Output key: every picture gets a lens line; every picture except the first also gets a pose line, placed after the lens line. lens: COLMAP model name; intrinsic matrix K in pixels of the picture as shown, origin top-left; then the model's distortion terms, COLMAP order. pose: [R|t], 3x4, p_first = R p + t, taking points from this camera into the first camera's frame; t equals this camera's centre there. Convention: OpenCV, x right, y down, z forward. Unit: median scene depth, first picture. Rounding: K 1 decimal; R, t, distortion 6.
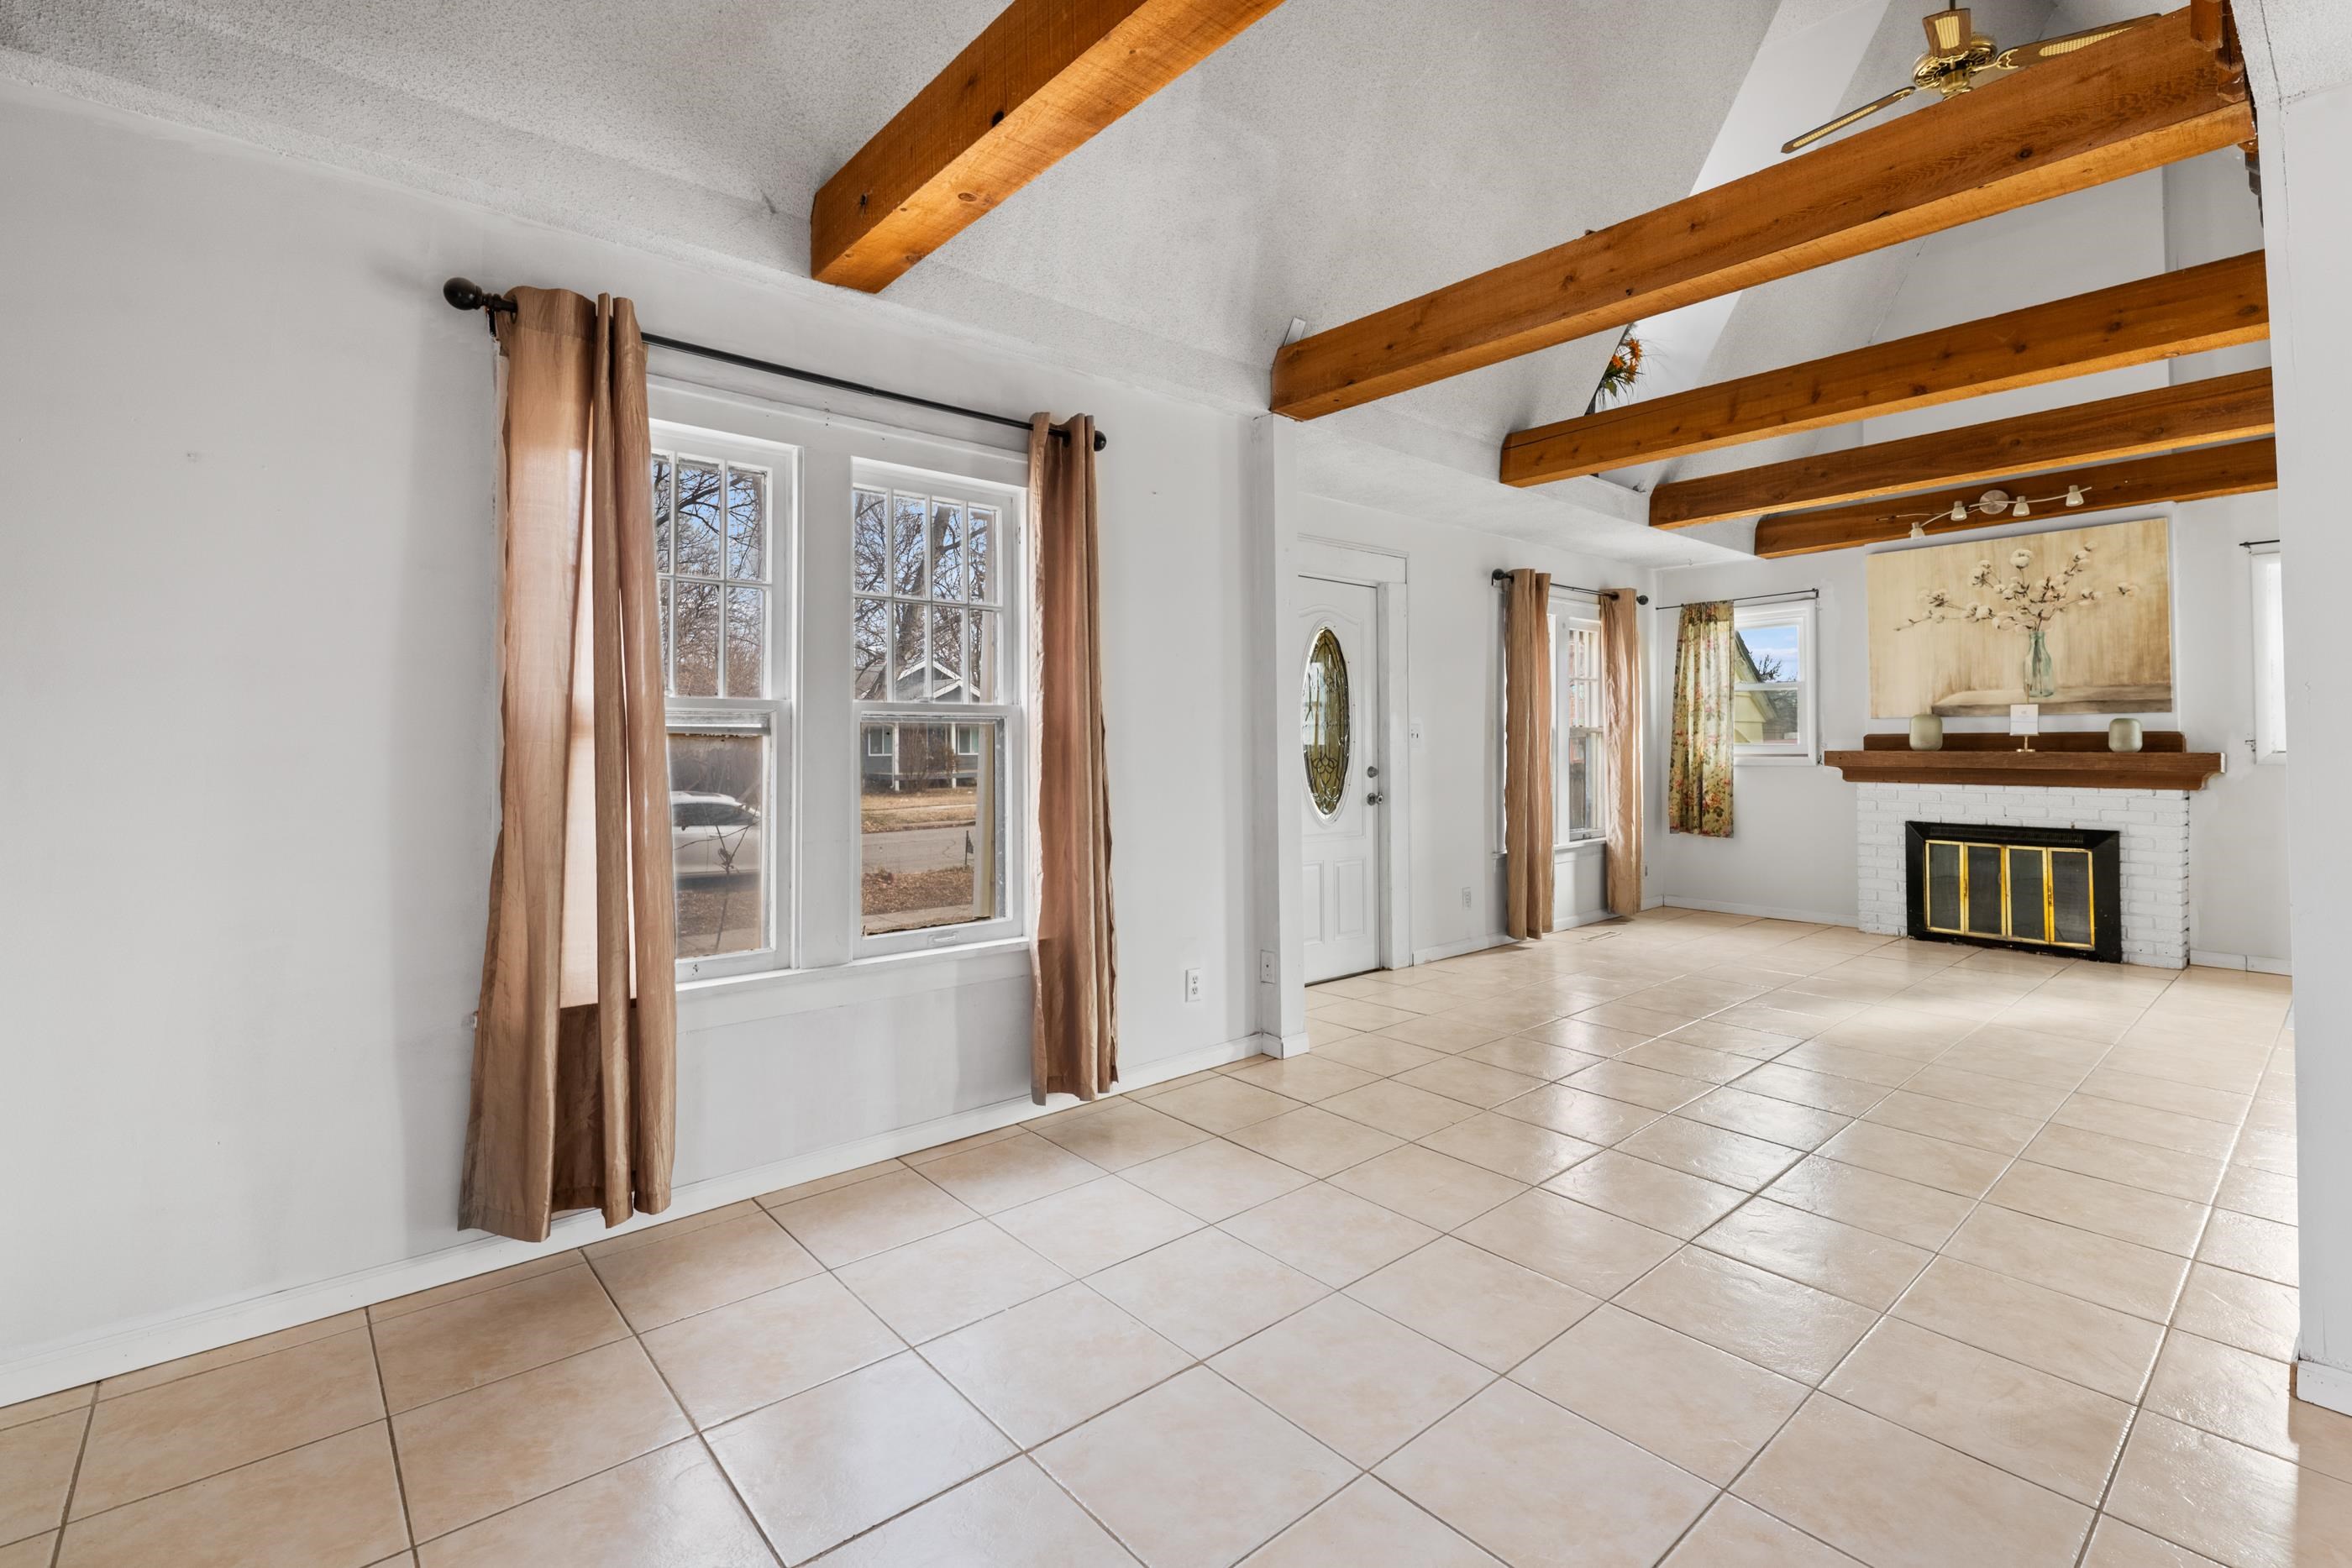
lens RADIAL K [[1057.8, 0, 1171.2], [0, 1057.8, 724.3], [0, 0, 1]] dist [-0.002202, -0.000438]
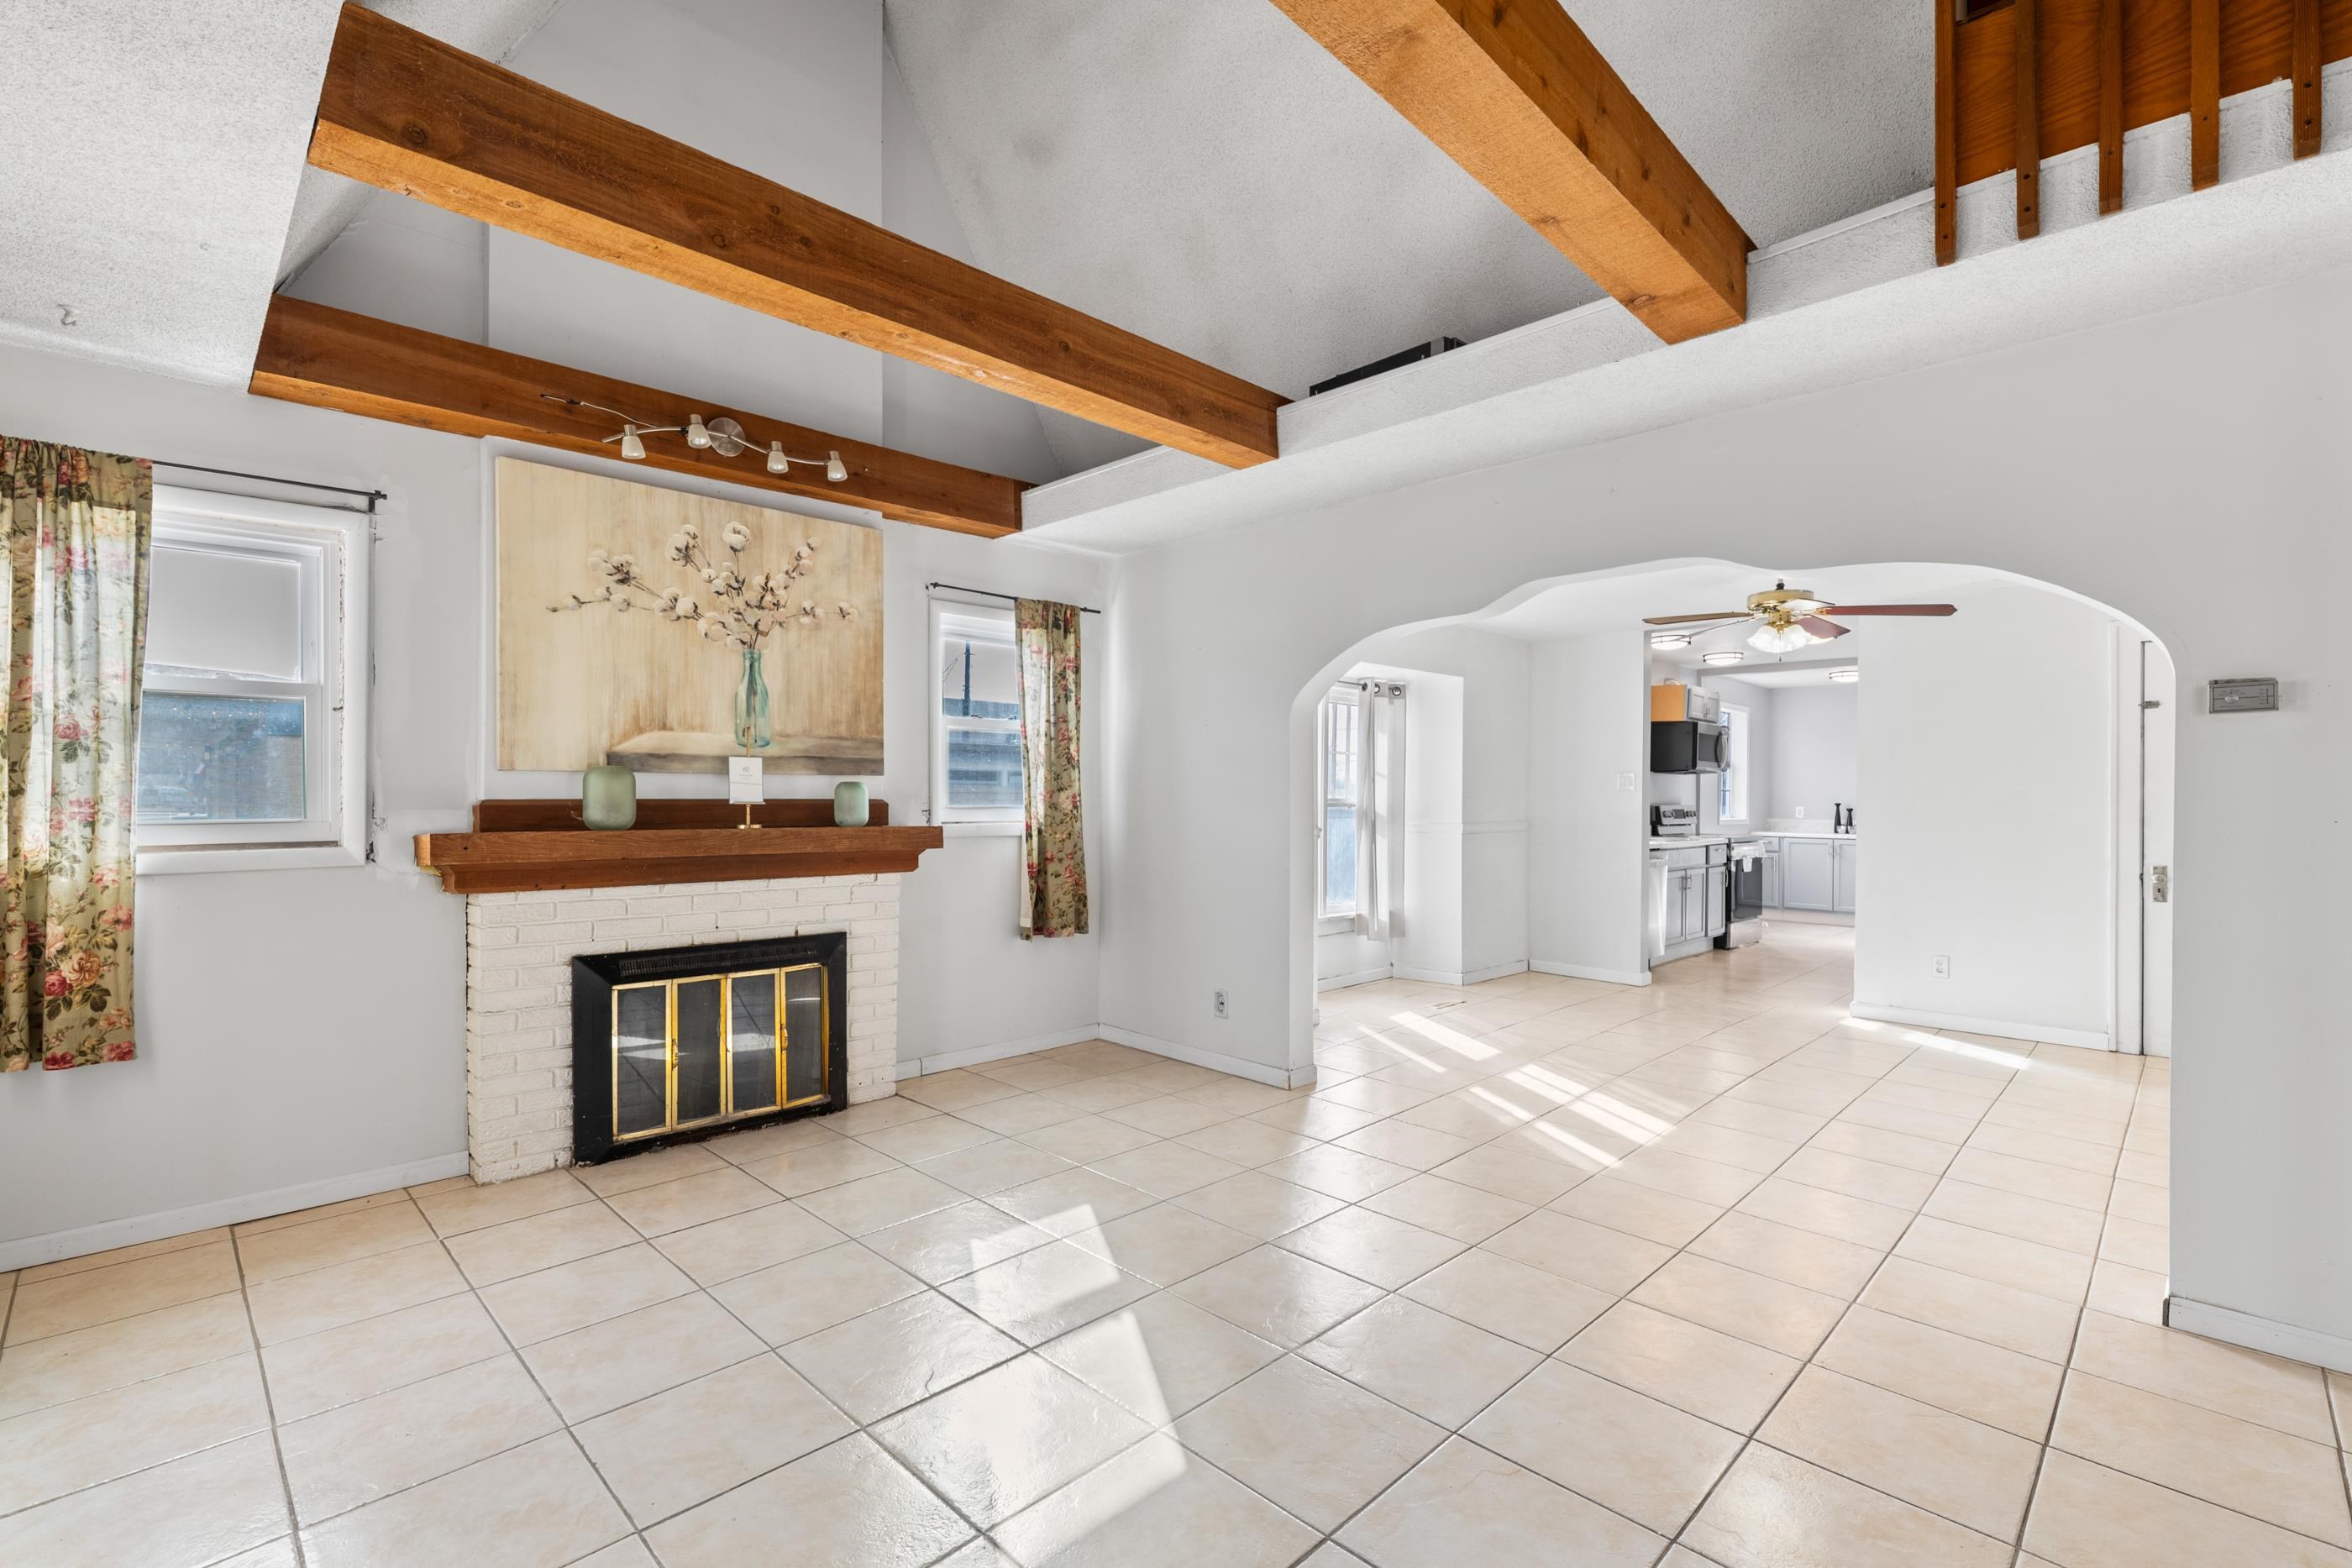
lens RADIAL K [[1037.0, 0, 1175.6], [0, 1037.0, 801.1], [0, 0, 1]] dist [-0.000918, -0.000559]
pose [[-0.072127, 0.002479, 0.997392, 0.137863], [-0.017751, 0.999835, -0.003769, 0.006397], [-0.997237, -0.017976, -0.072071, 0.775525]]
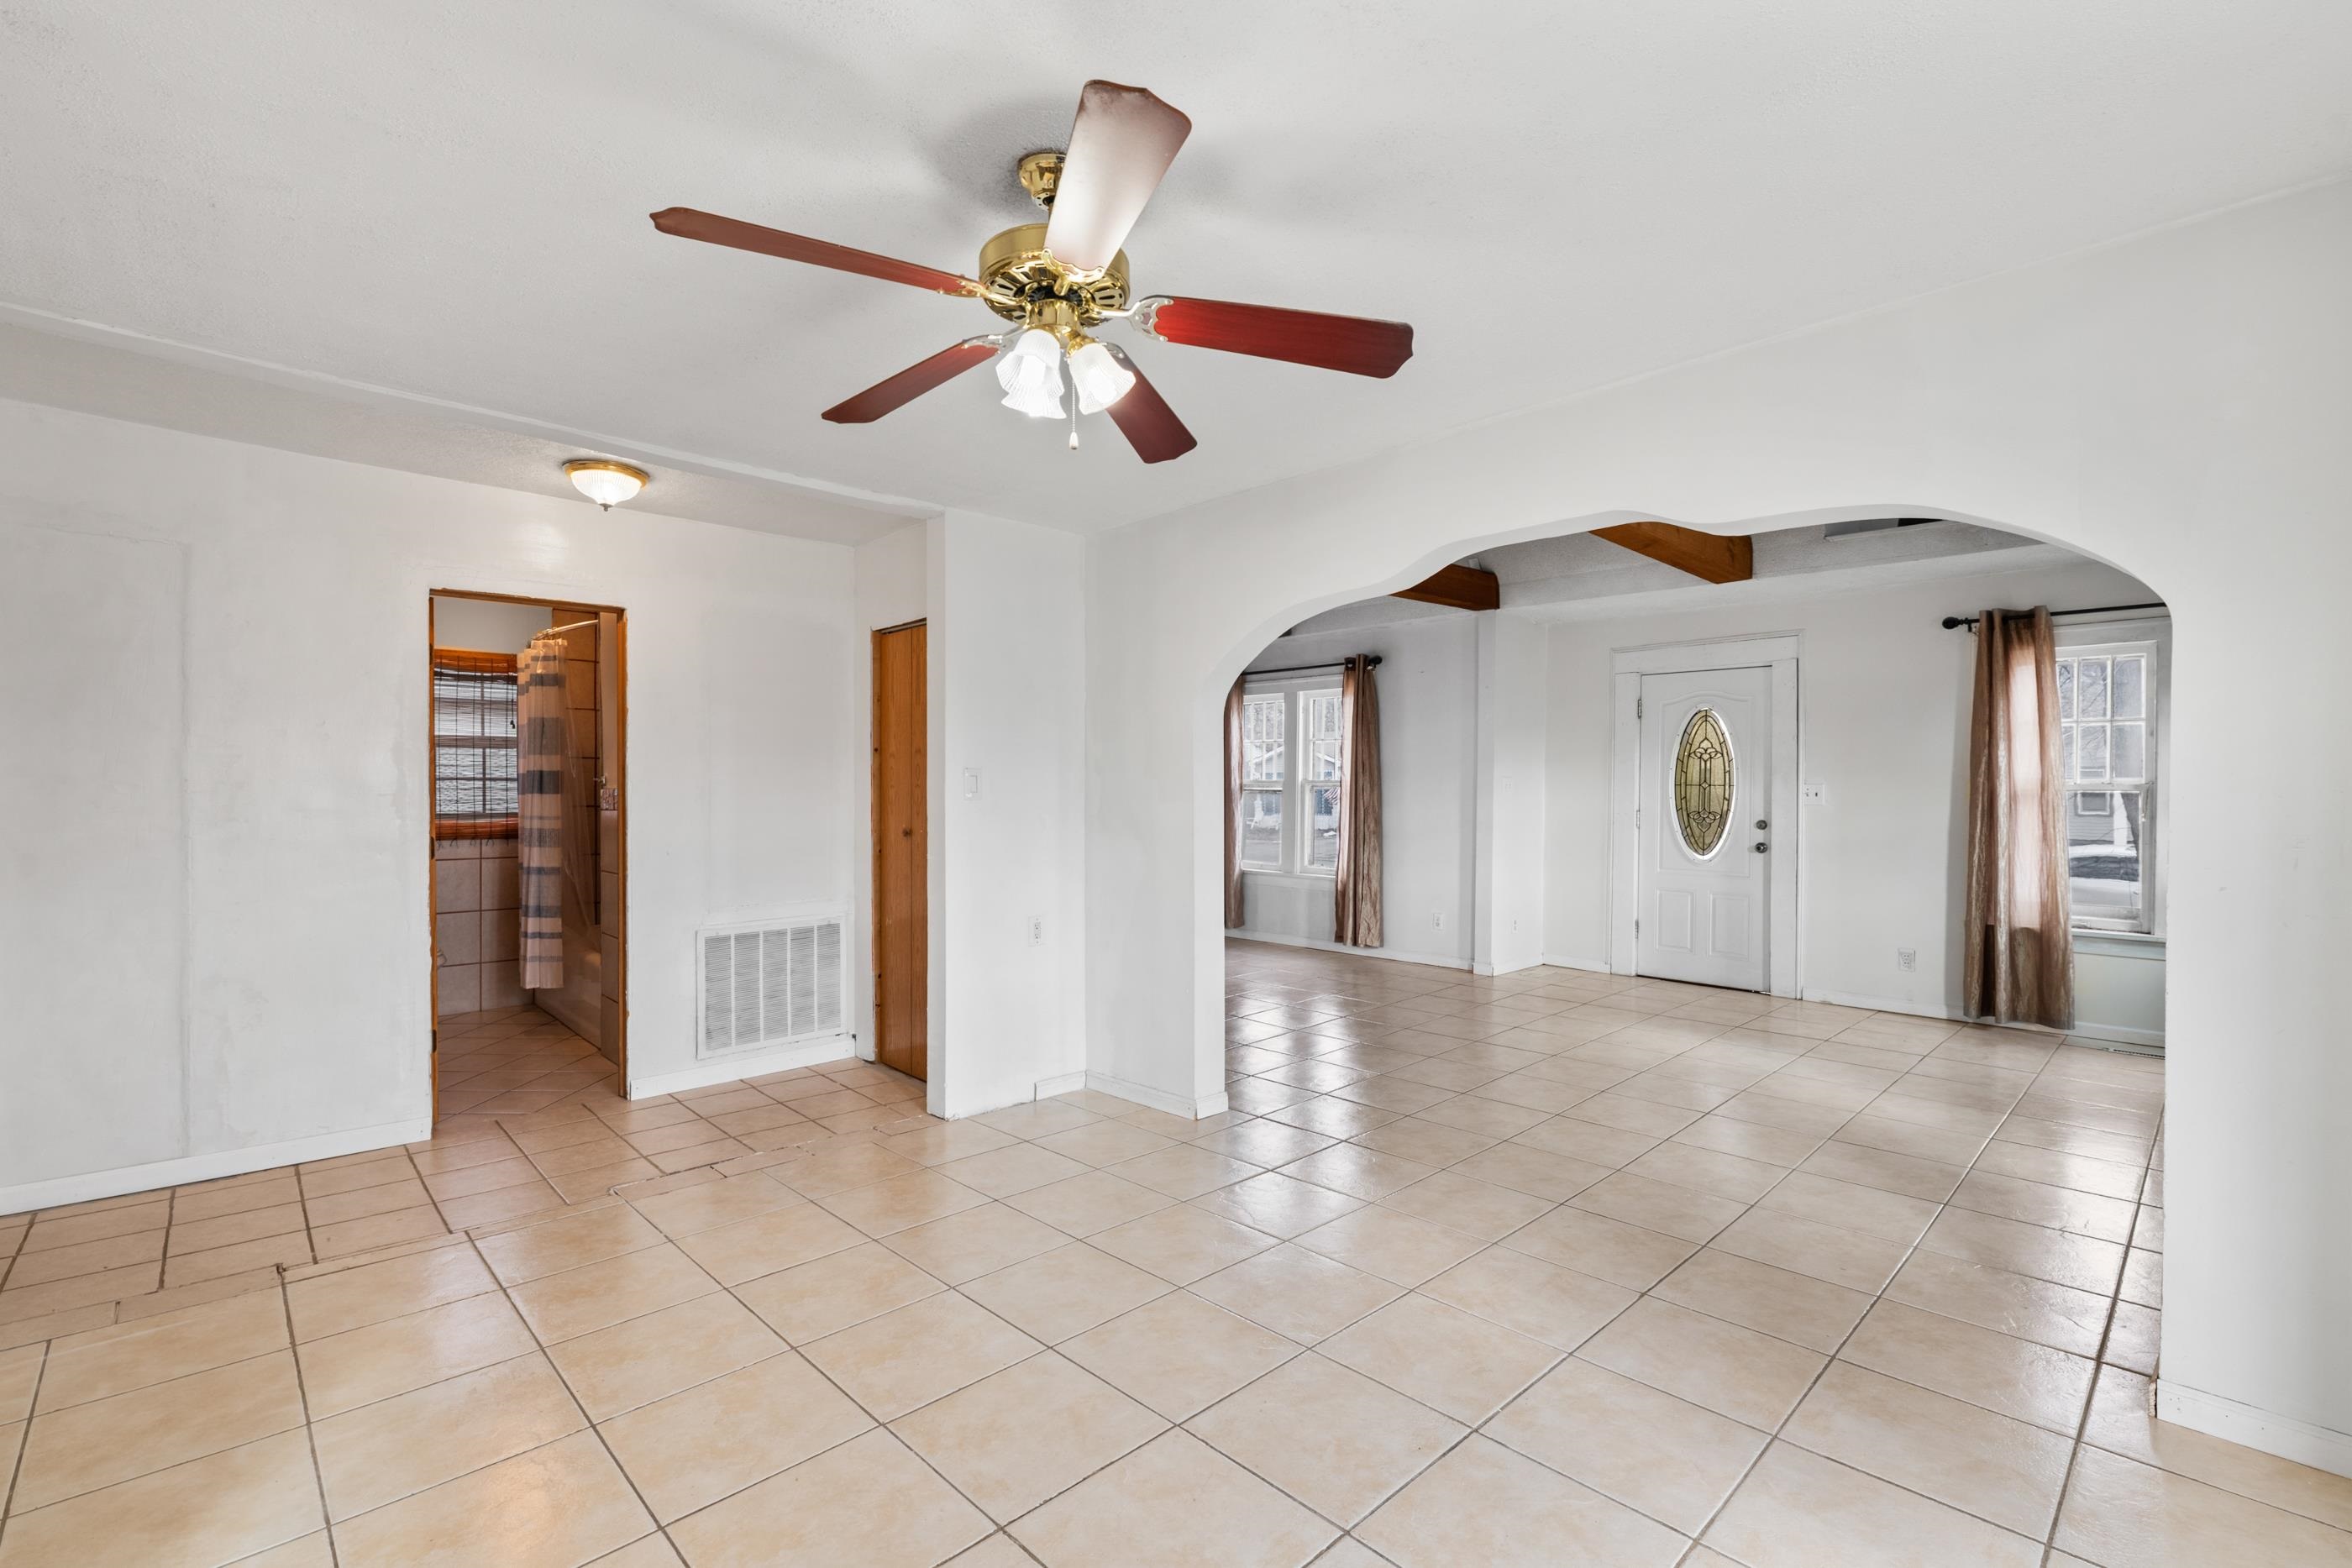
lens RADIAL K [[1037.0, 0, 1175.6], [0, 1037.0, 801.1], [0, 0, 1]] dist [-0.000918, -0.000559]
pose [[0.054755, 0.013792, -0.998405, 1.224933], [0.013337, 0.999805, 0.014543, -0.006763], [0.998411, -0.014112, 0.054560, 0.266050]]
